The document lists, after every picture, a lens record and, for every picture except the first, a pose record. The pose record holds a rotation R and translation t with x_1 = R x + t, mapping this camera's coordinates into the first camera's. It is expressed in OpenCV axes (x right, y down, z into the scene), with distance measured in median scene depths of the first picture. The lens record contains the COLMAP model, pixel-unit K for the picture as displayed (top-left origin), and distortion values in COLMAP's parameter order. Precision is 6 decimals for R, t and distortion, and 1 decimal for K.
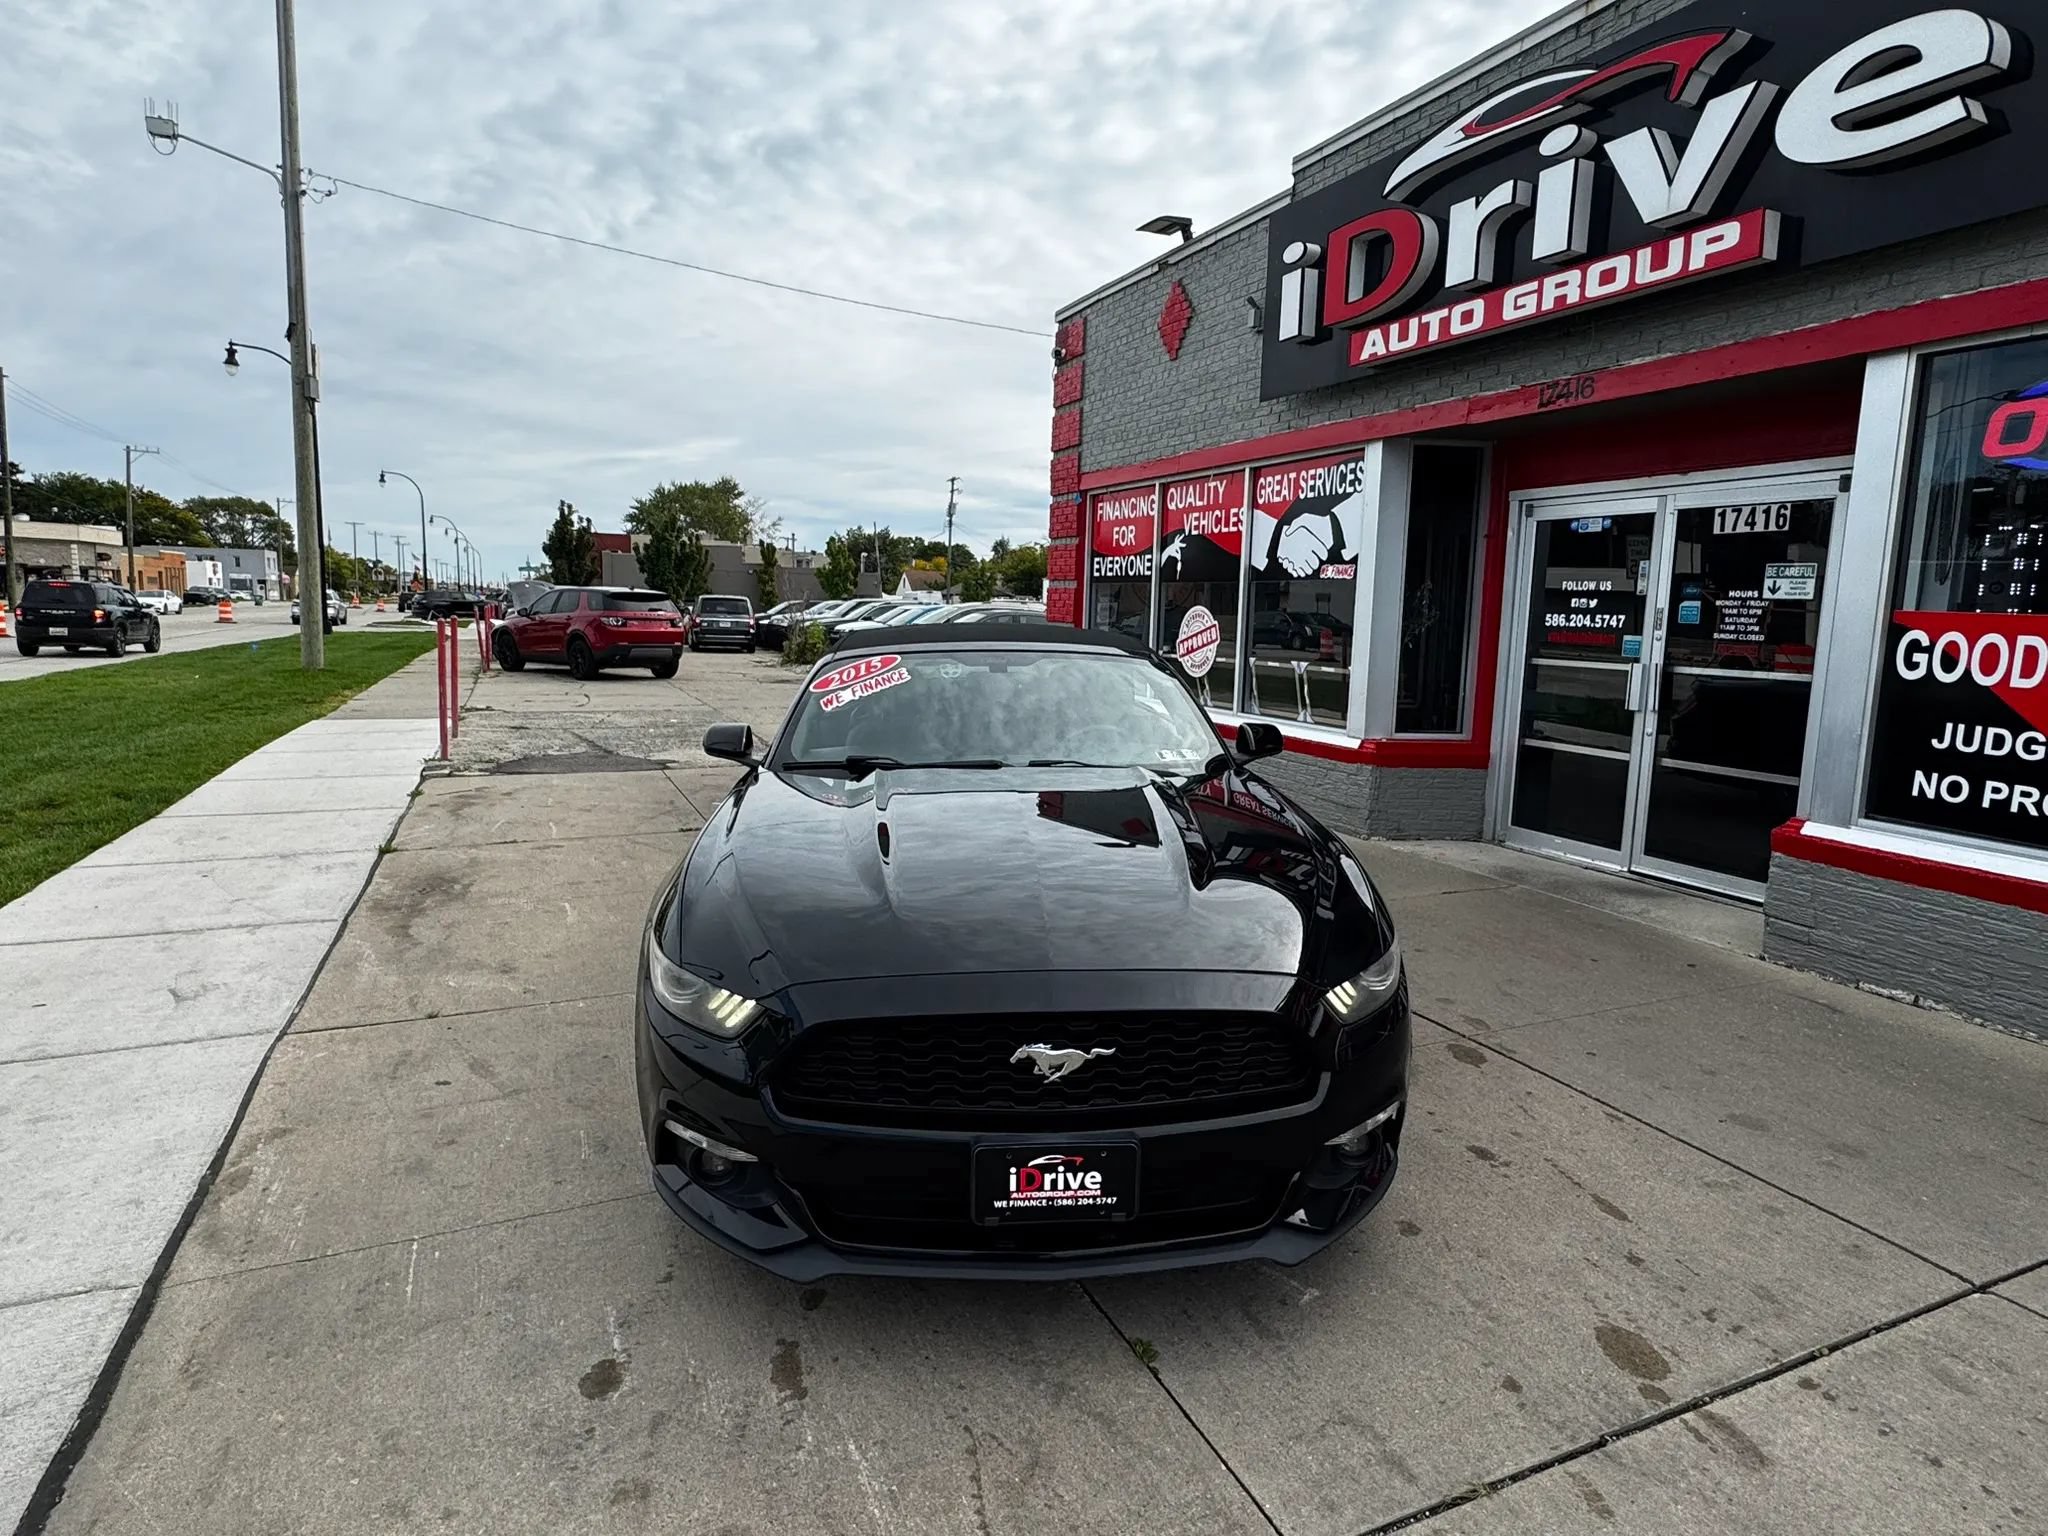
lens RADIAL K [[1129.0, 0, 1024.7], [0, 1129.0, 755.7], [0, 0, 1]] dist [-0.001763, 0.000616]
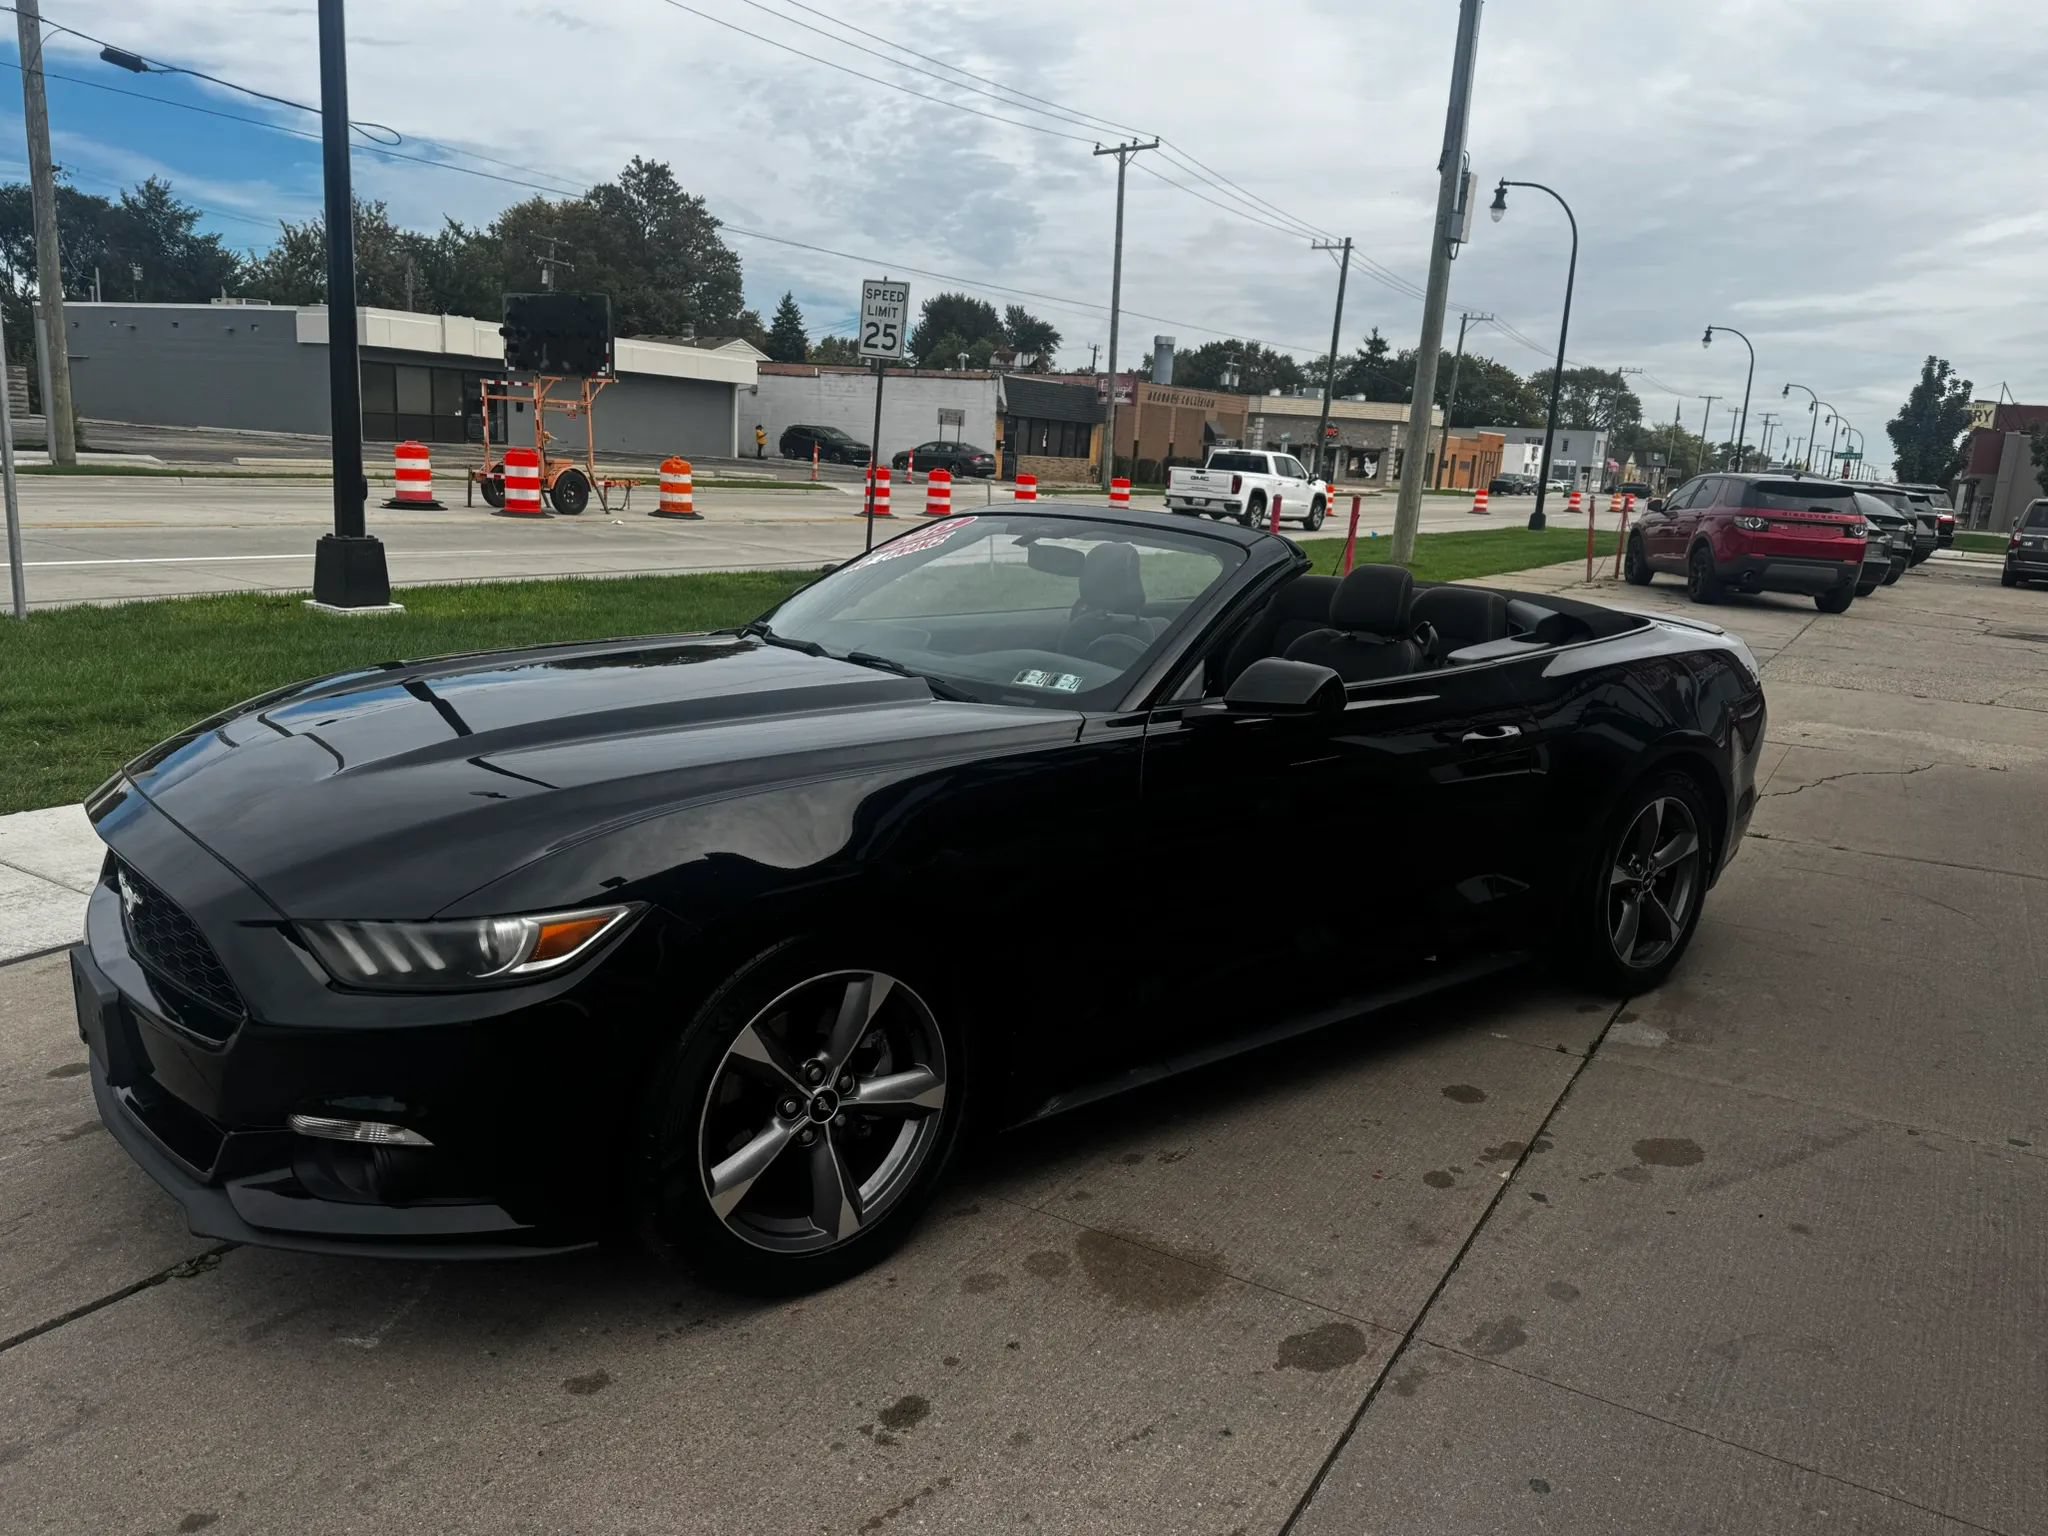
lens RADIAL K [[1492.7, 0, 1042.3], [0, 1492.7, 779.9], [0, 0, 1]] dist [0.106706, -0.168205]
pose [[0.585489, 0.184180, -0.789481, 0.540518], [-0.148917, 0.981713, 0.118588, -0.029864], [0.796885, 0.048135, 0.602210, 0.324716]]
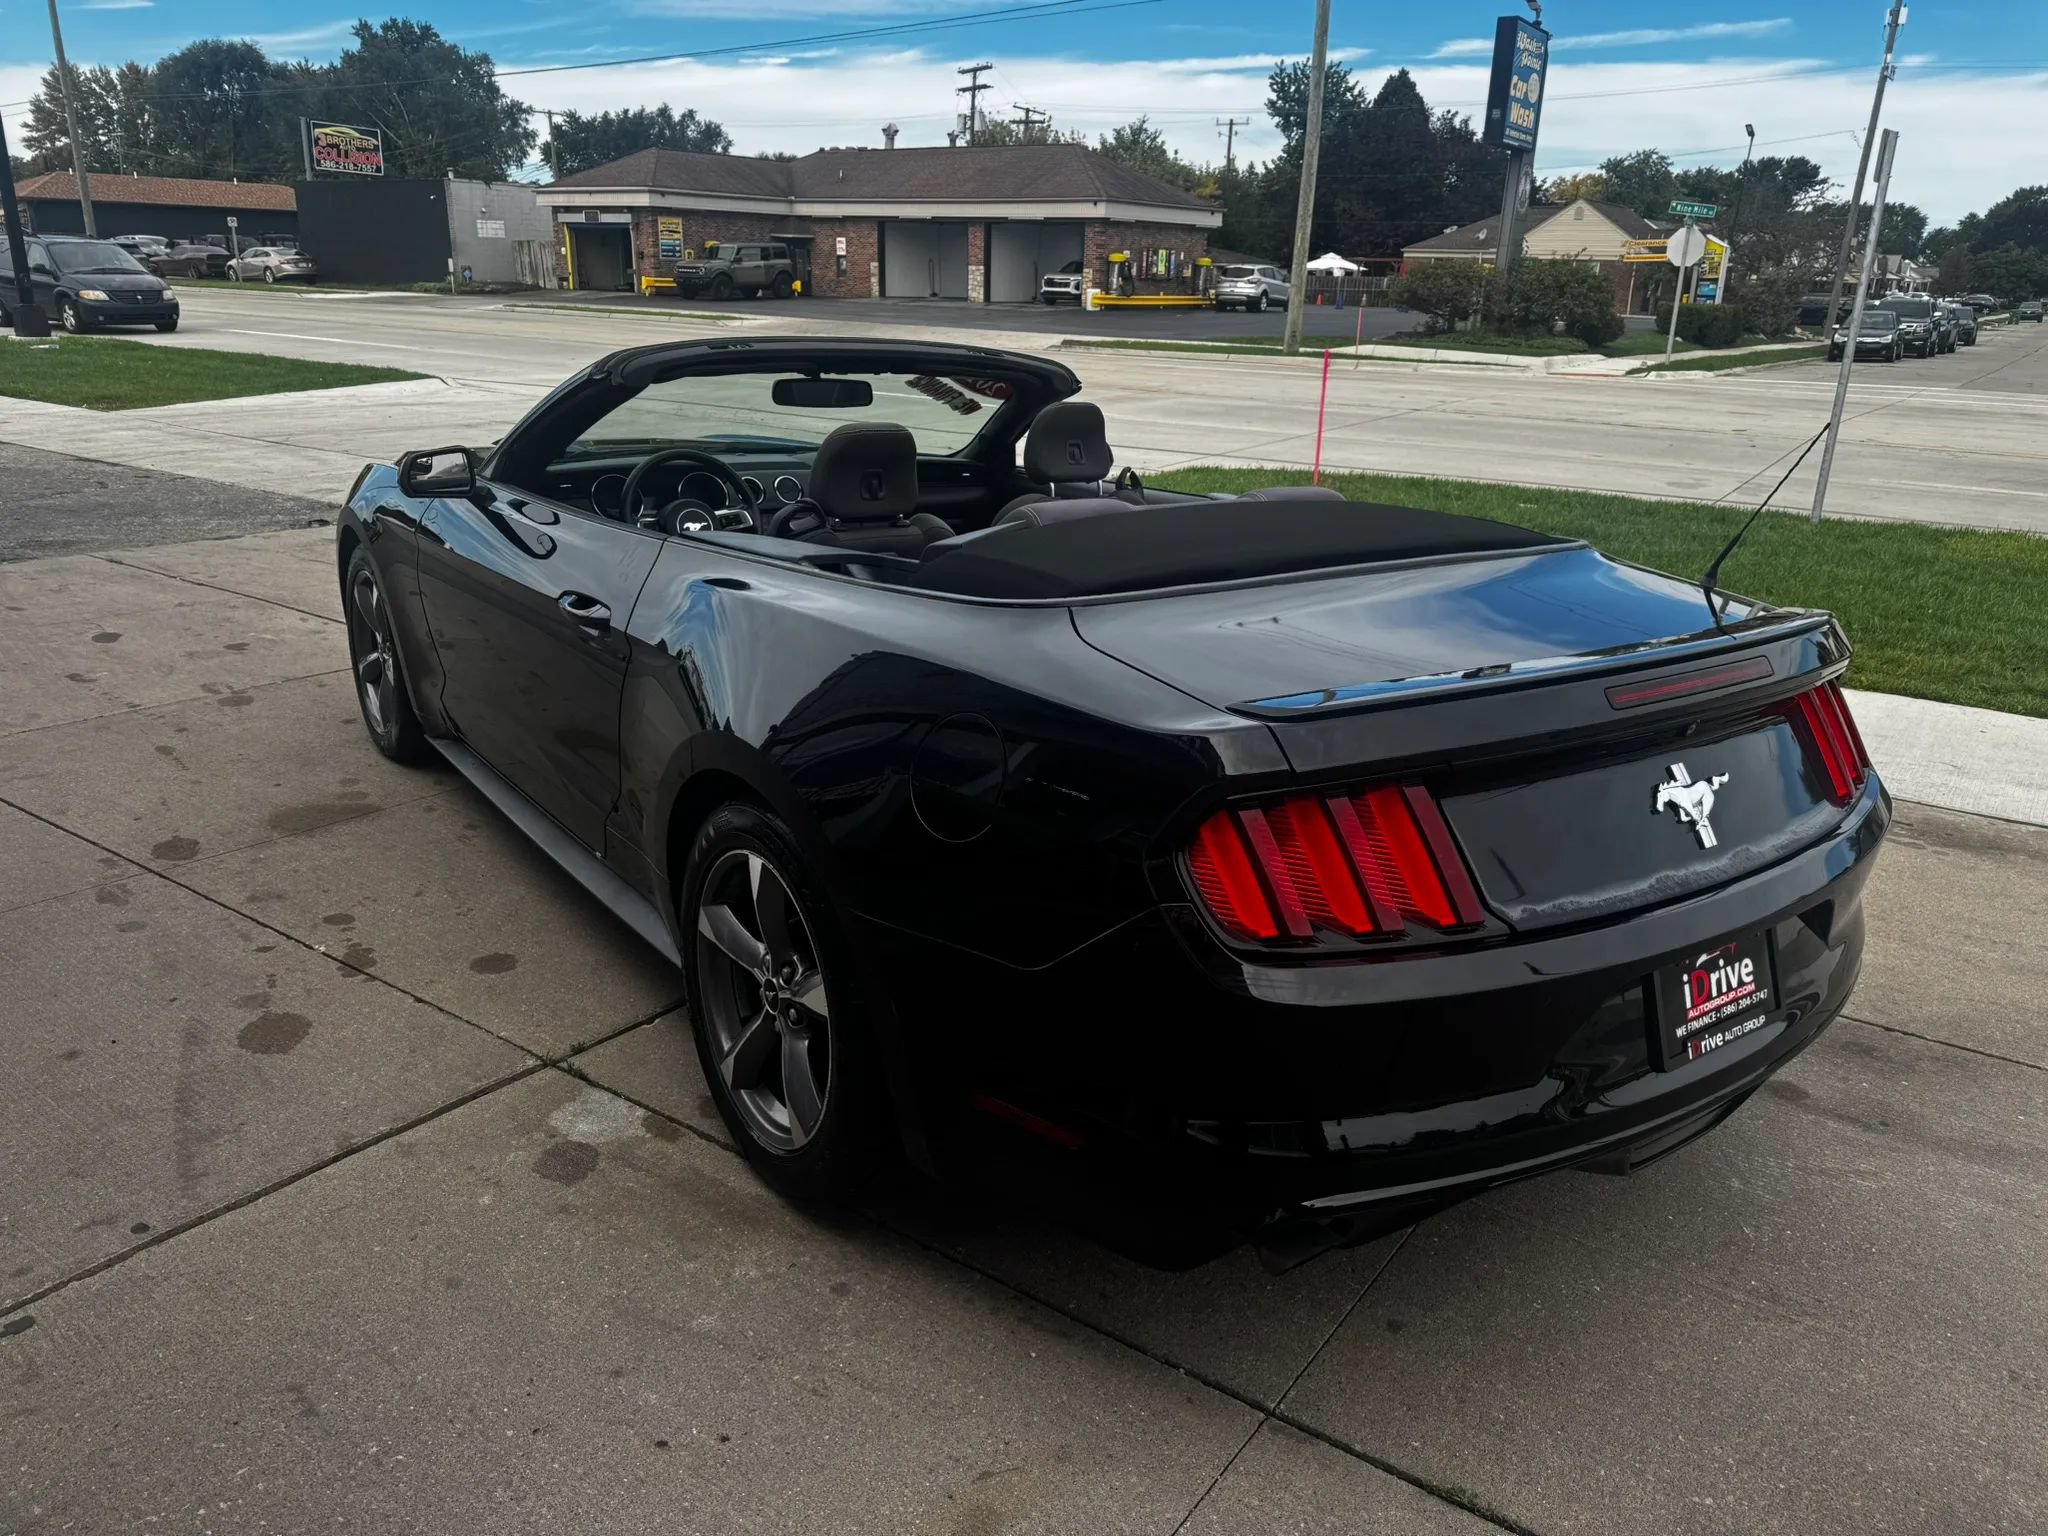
lens RADIAL K [[1444.2, 0, 1039.8], [0, 1444.2, 779.6], [0, 0, 1]] dist [0.030524, -0.037387]
pose [[-0.848179, 0.127012, -0.514257, 0.266348], [-0.118480, 0.900743, 0.417881, -0.178356], [0.516289, 0.415367, -0.748943, 1.366861]]
